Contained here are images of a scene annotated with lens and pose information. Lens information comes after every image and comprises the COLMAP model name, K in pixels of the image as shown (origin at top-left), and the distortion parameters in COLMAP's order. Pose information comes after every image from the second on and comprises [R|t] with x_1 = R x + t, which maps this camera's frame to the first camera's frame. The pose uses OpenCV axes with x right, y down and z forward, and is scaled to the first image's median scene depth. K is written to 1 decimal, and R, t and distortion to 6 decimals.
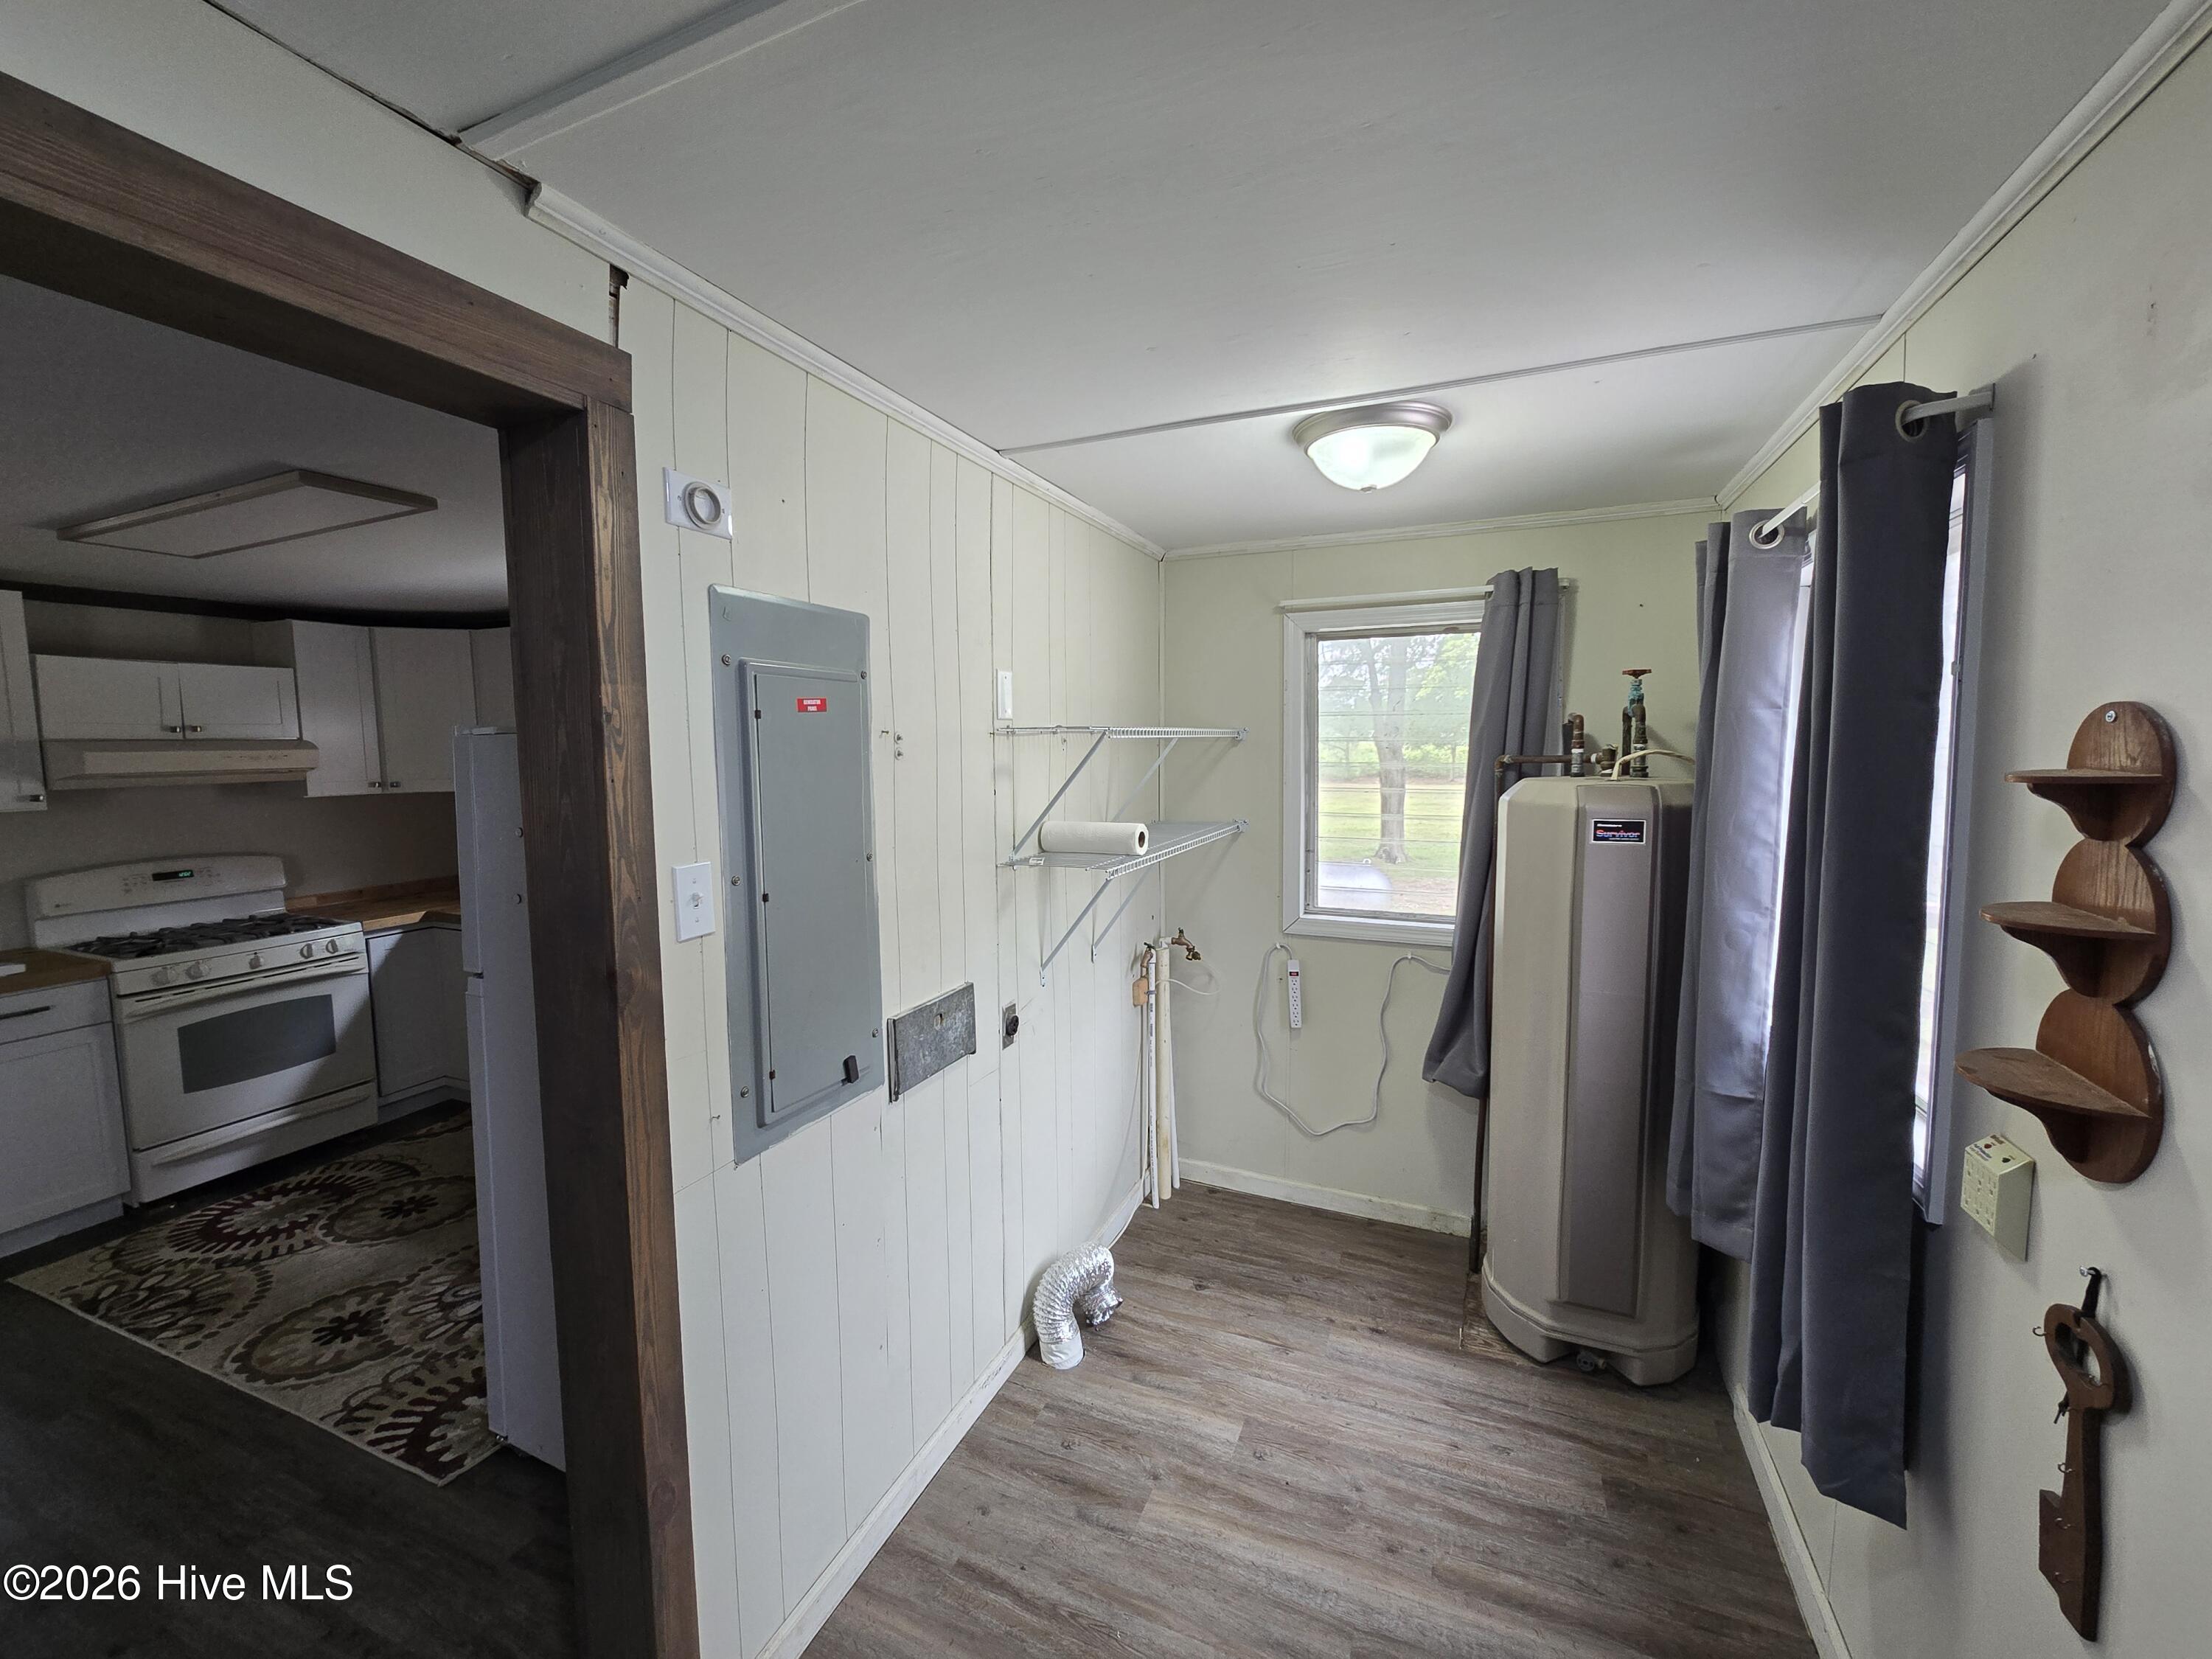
lens RADIAL K [[910.6, 0, 1098.6], [0, 910.6, 824.6], [0, 0, 1]] dist [-0.021151, 0.008597]
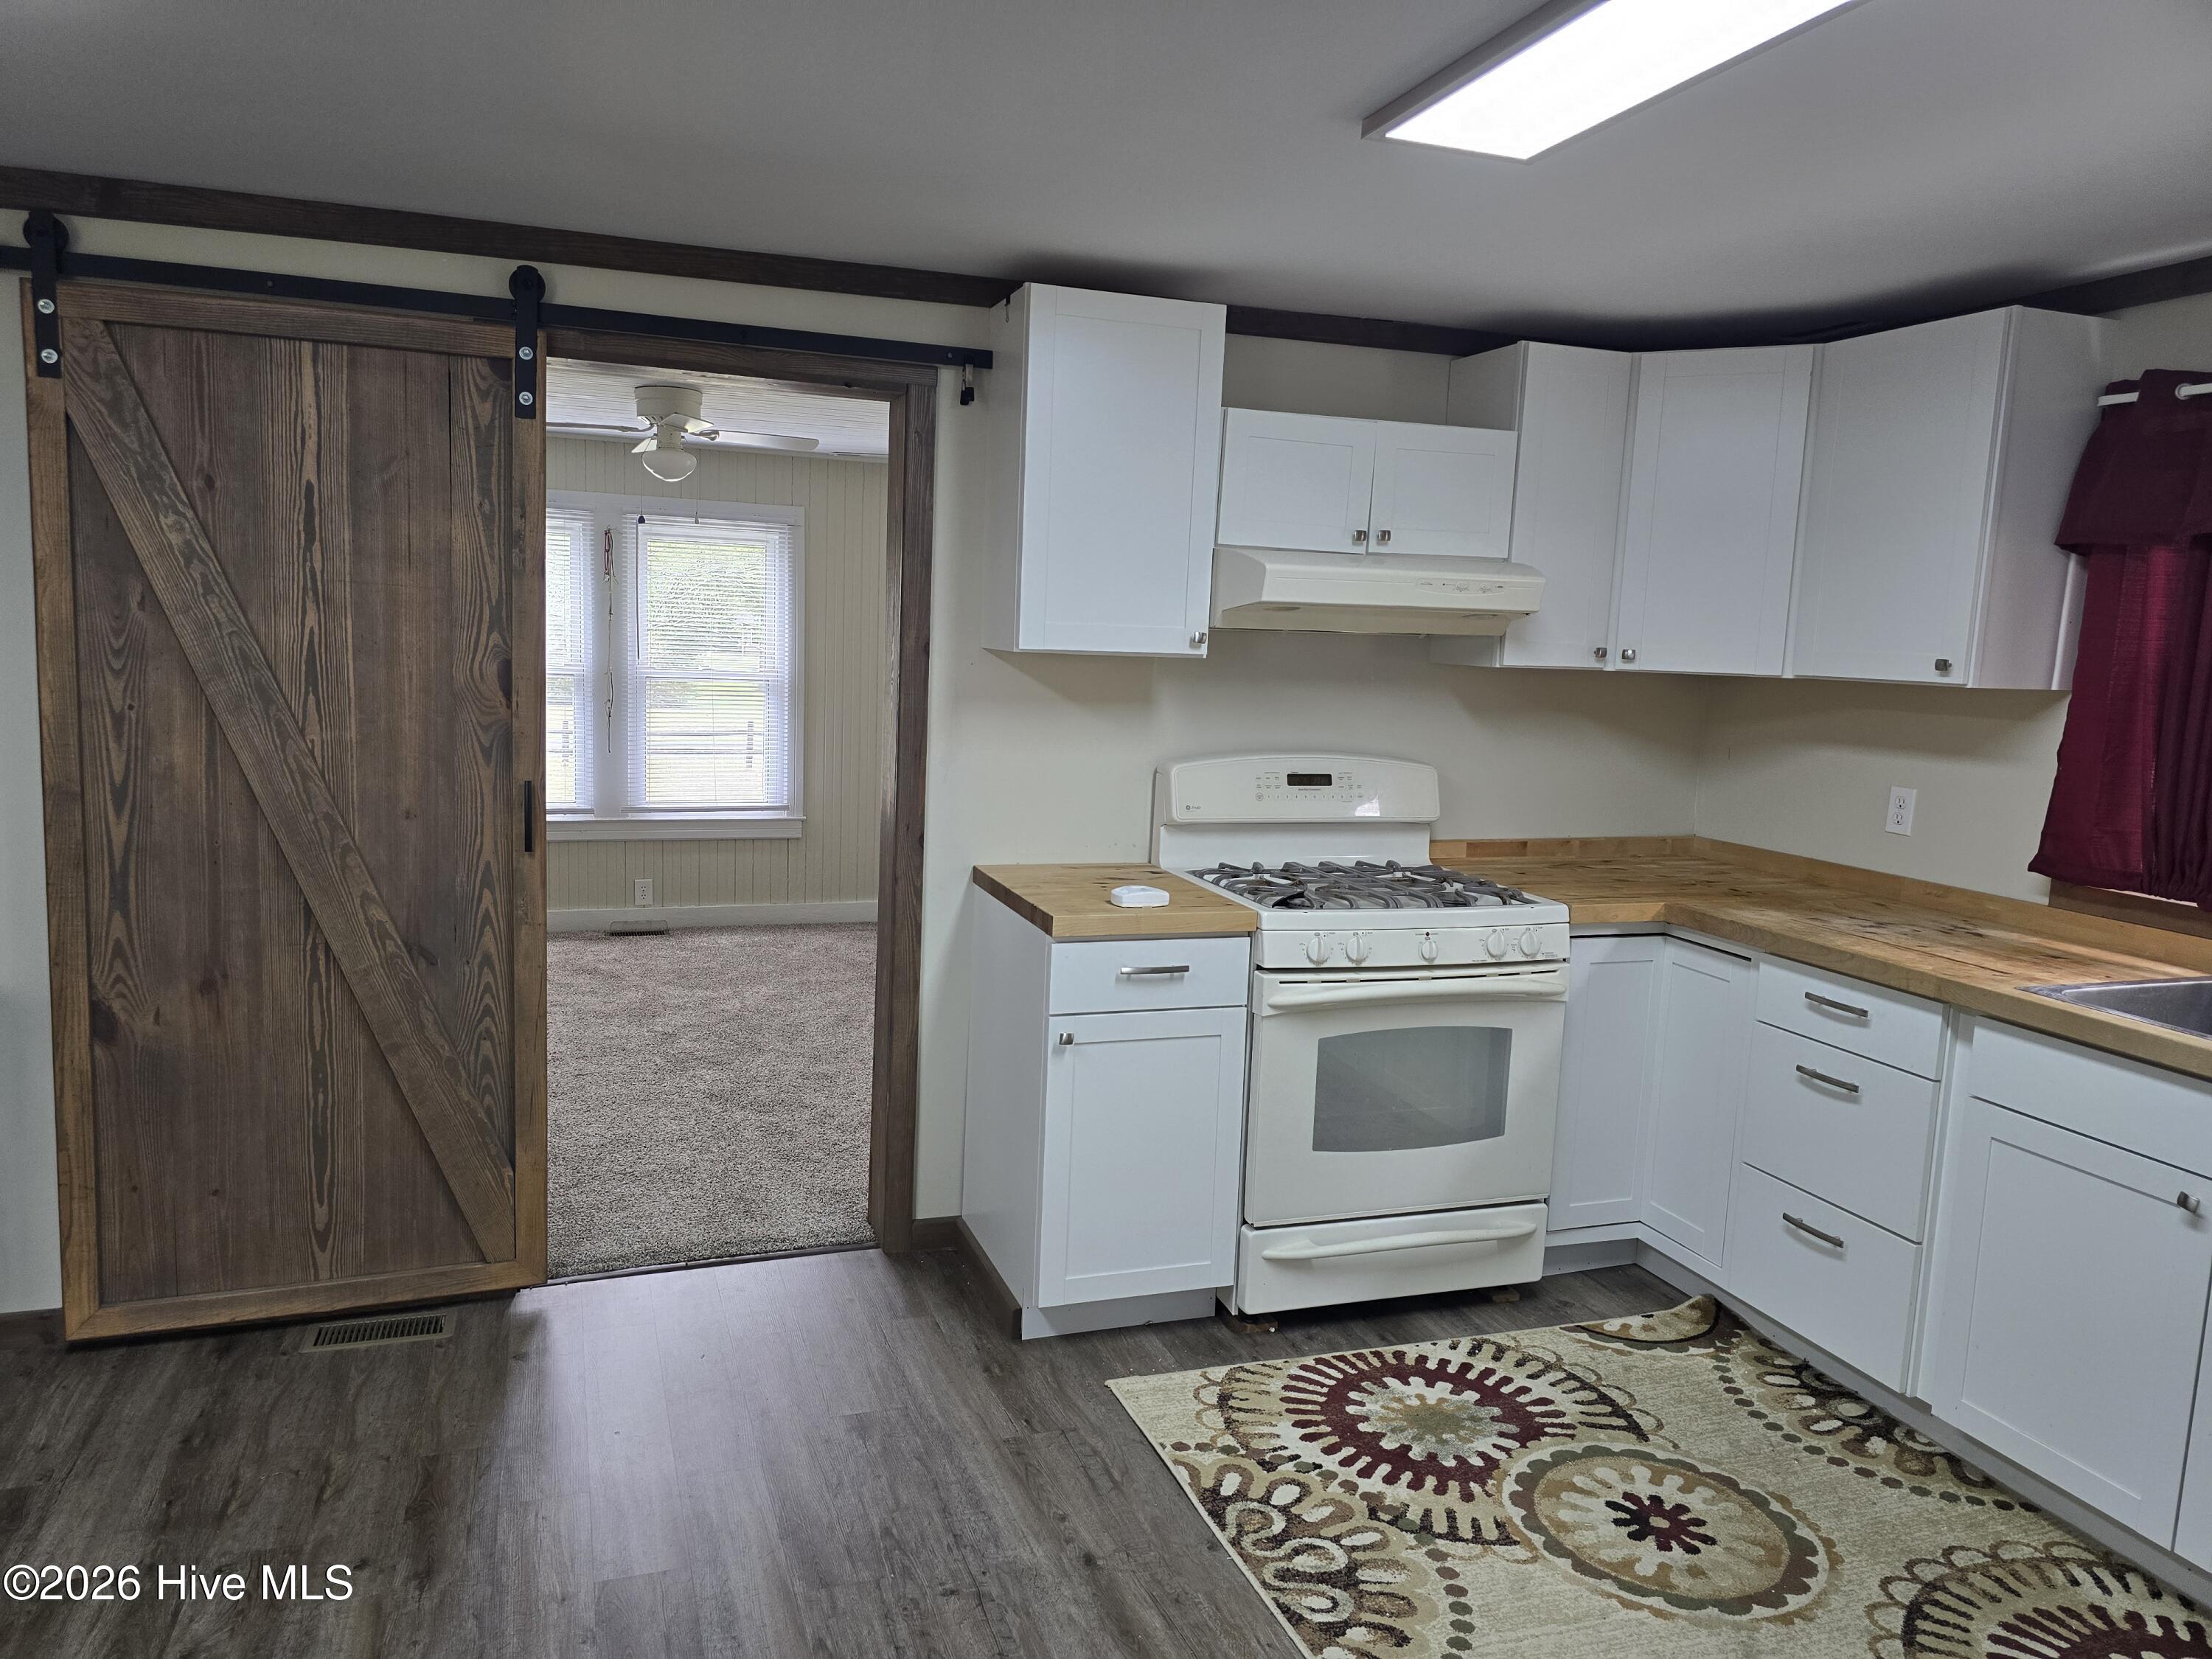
lens RADIAL K [[1489.0, 0, 1088.8], [0, 1489.0, 816.4], [0, 0, 1]] dist [0.065433, -0.070548]
pose [[0.674962, 0.125740, -0.727060, -0.454704], [-0.113399, 0.991343, 0.066172, 0.036324], [0.729086, 0.037785, 0.683378, 0.227960]]
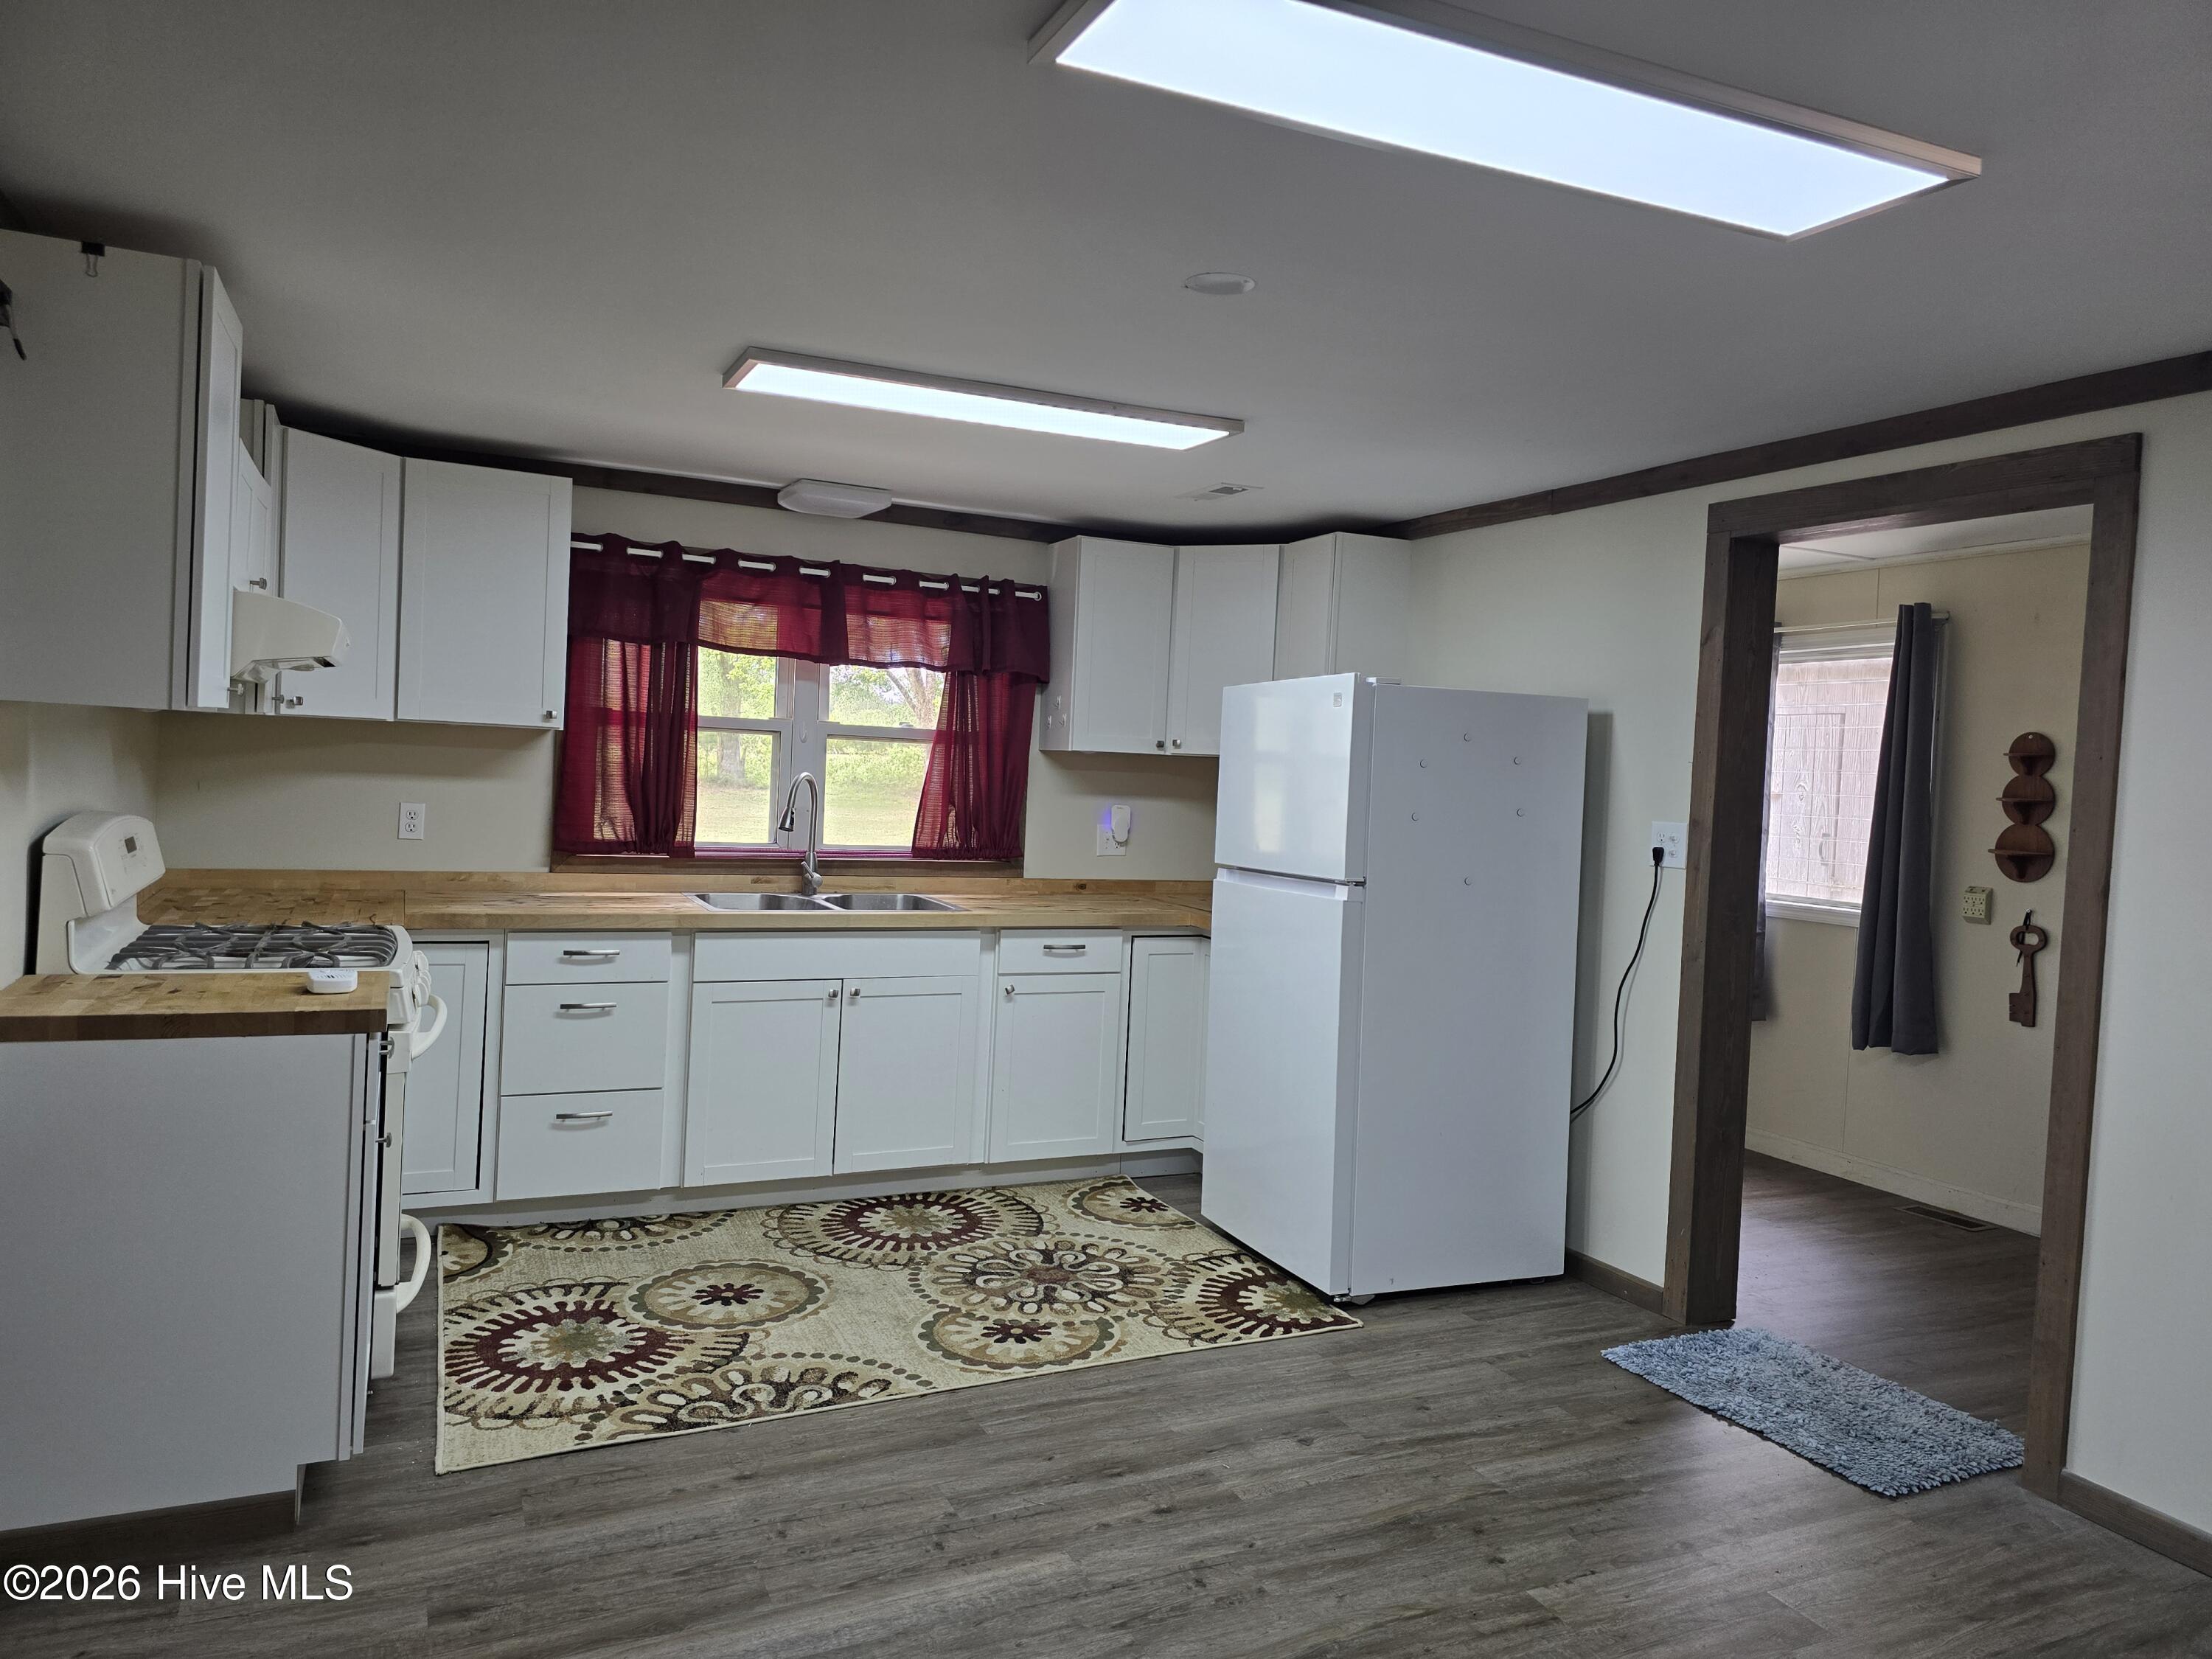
lens RADIAL K [[1480.4, 0, 1100.1], [0, 1480.4, 815.1], [0, 0, 1]] dist [0.082889, -0.087733]
pose [[0.667398, 0.013781, 0.744574, -1.532415], [0.011637, 0.999514, -0.028930, 0.083254], [-0.744610, 0.027973, 0.666913, -0.032981]]
